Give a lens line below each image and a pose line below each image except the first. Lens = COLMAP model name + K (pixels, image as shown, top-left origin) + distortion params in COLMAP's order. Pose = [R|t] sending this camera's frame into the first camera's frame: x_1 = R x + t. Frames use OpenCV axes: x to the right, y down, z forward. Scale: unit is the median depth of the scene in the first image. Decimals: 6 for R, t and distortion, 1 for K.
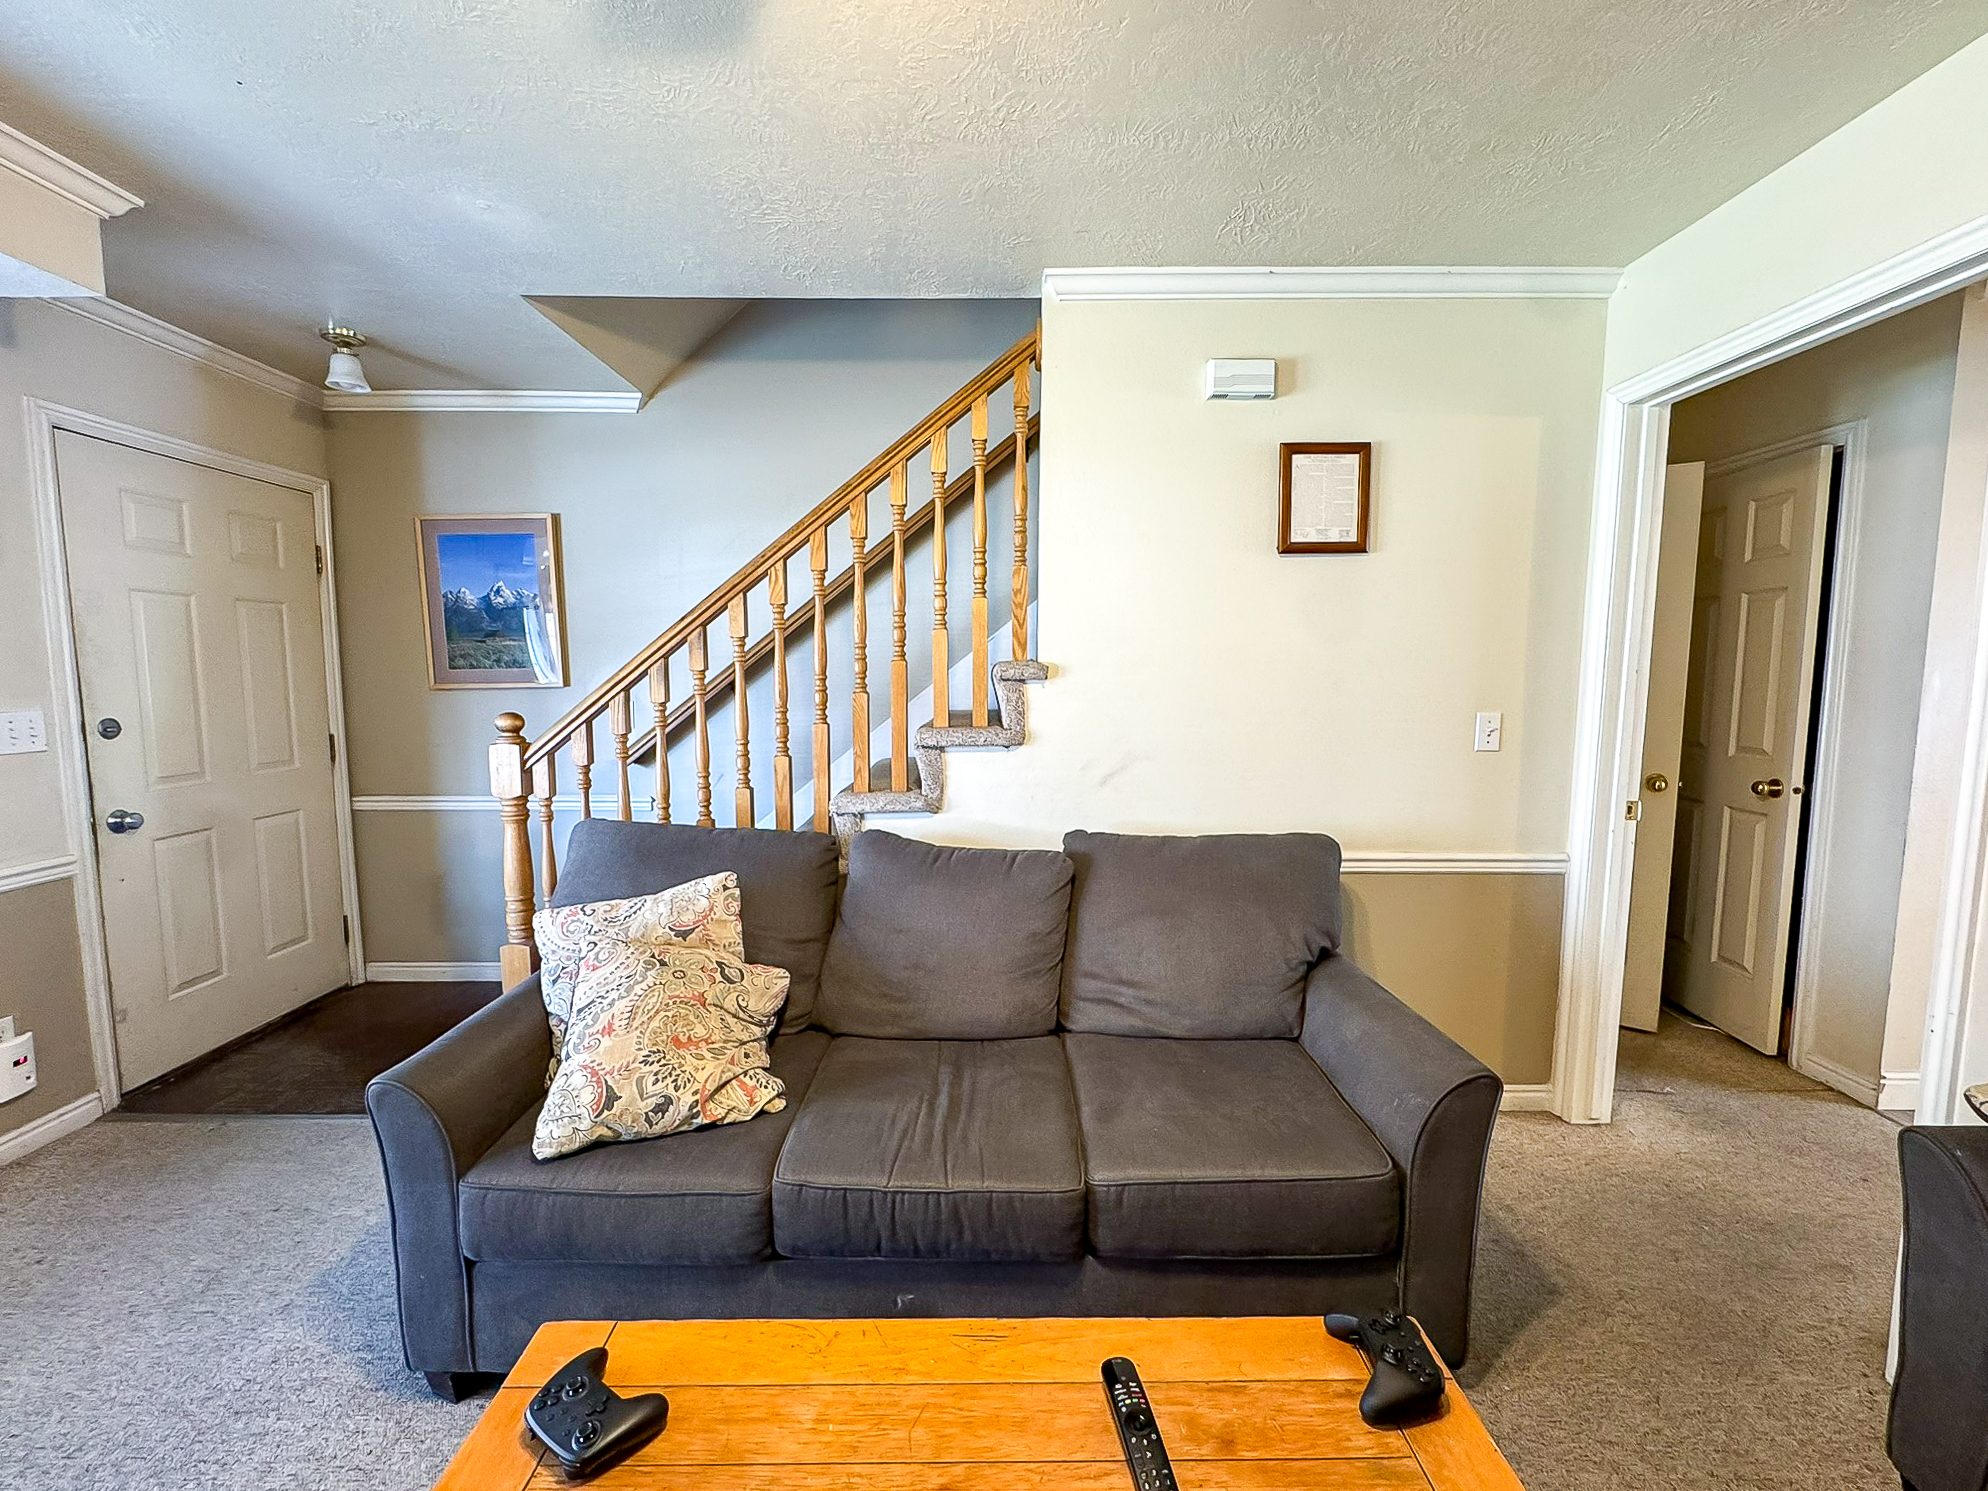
lens RADIAL K [[820.6, 0, 994.0], [0, 820.6, 745.5], [0, 0, 1]] dist [-0.001846, -0.000083]
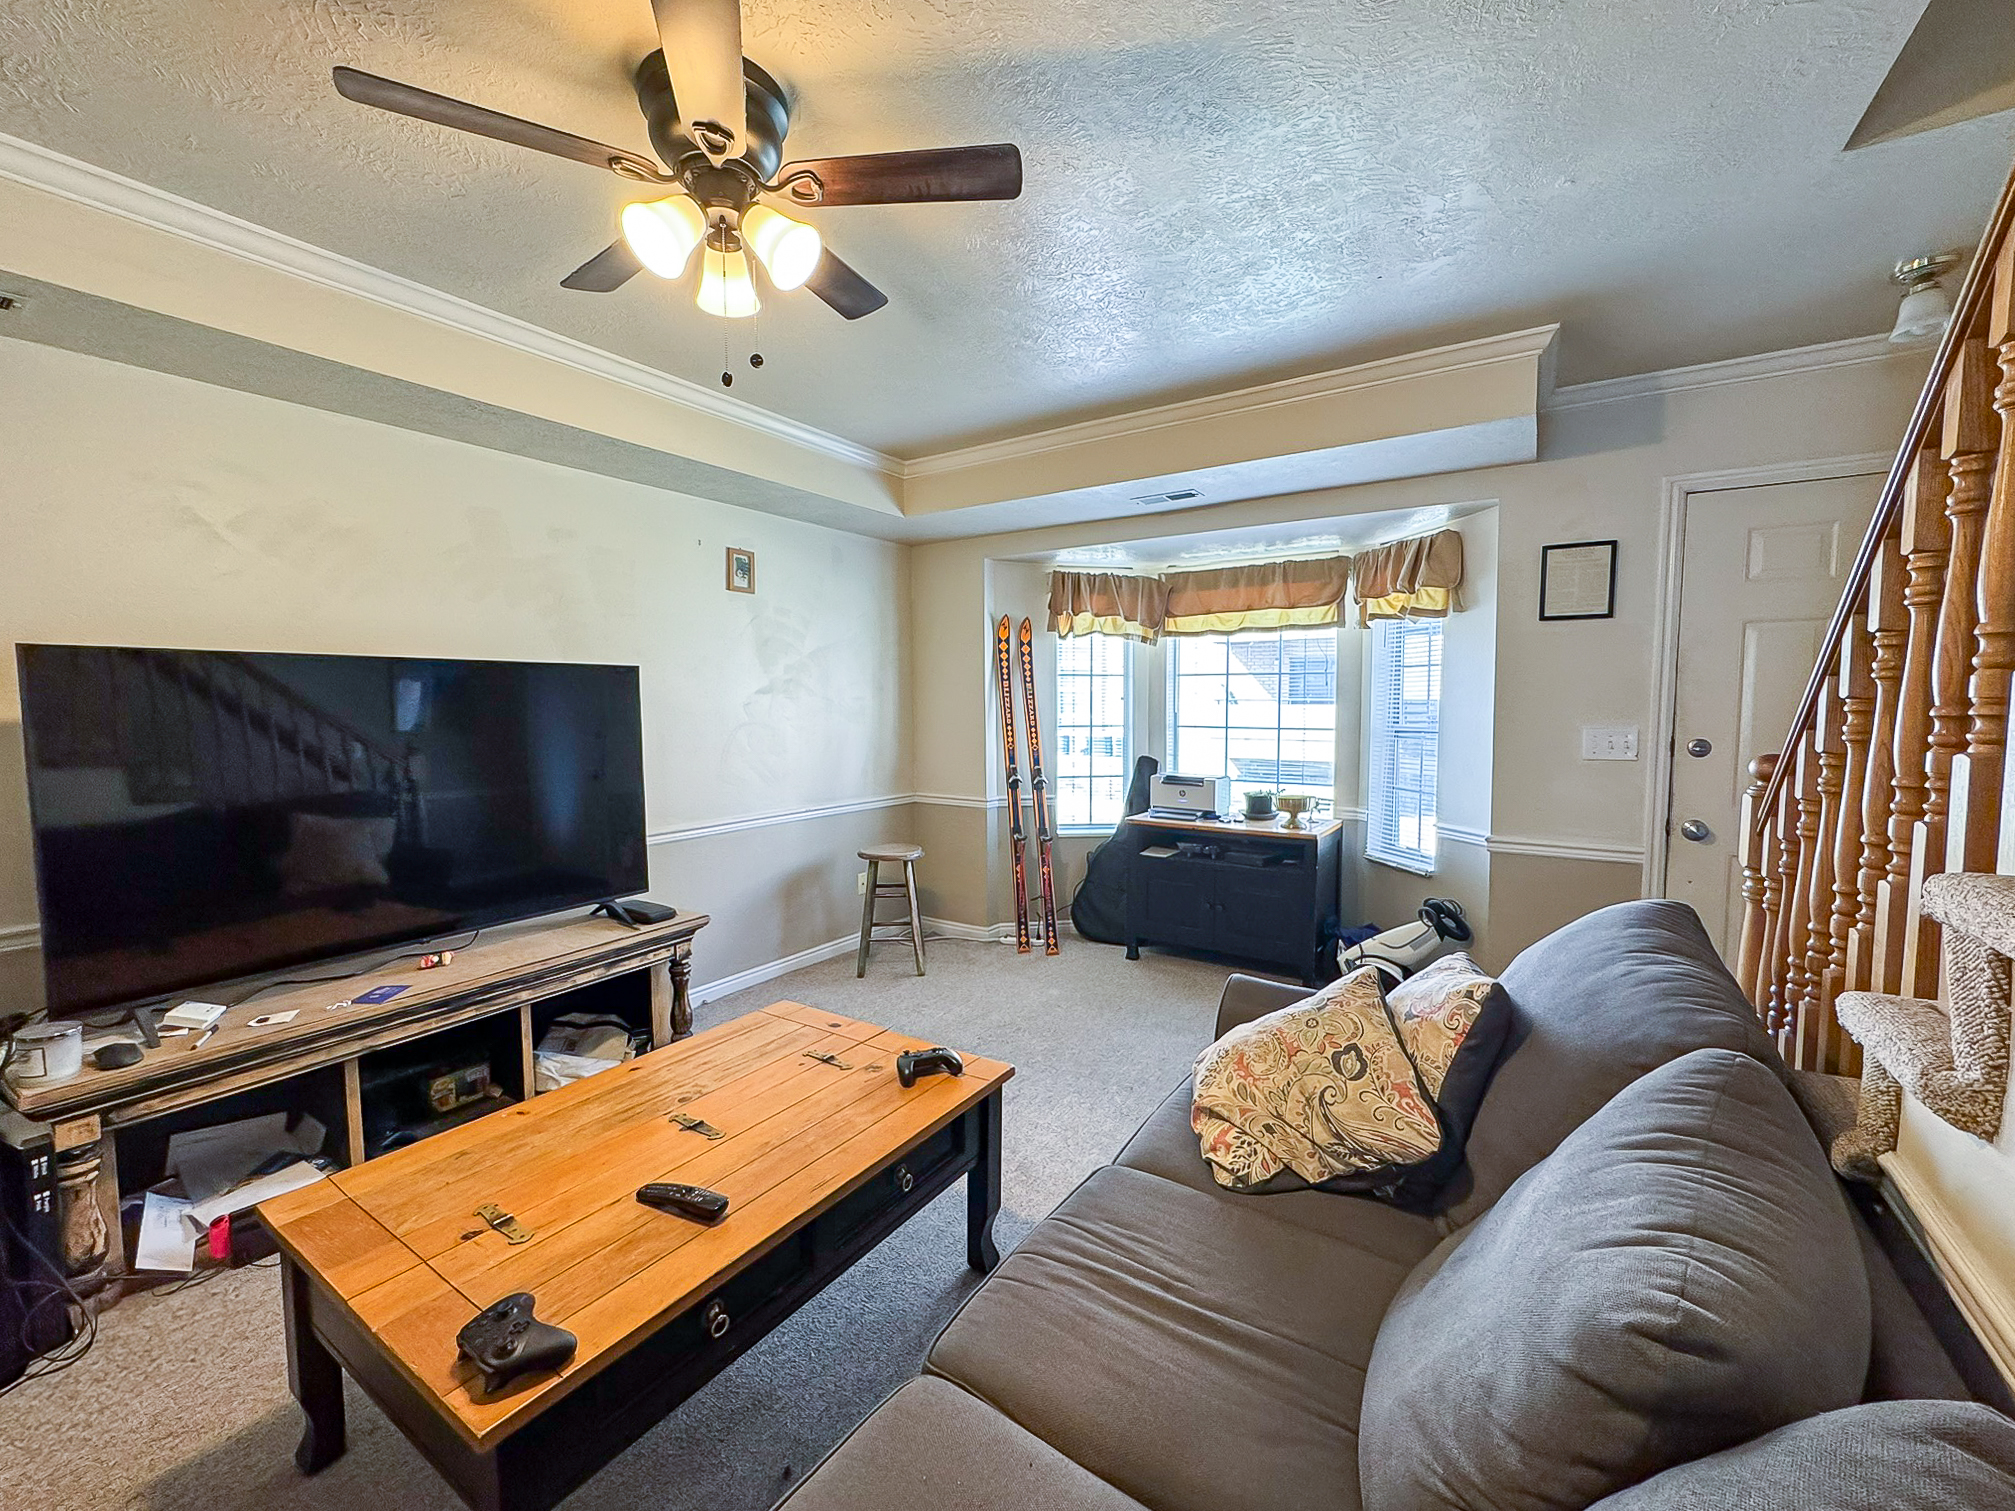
lens RADIAL K [[819.5, 0, 1007.5], [0, 819.5, 755.5], [0, 0, 1]] dist [-0.002774, 0.000048]
pose [[-0.553834, 0.059564, -0.830494, 0.468588], [-0.073627, 0.990027, 0.120106, -0.090545], [0.829366, 0.127666, -0.543925, 0.979495]]
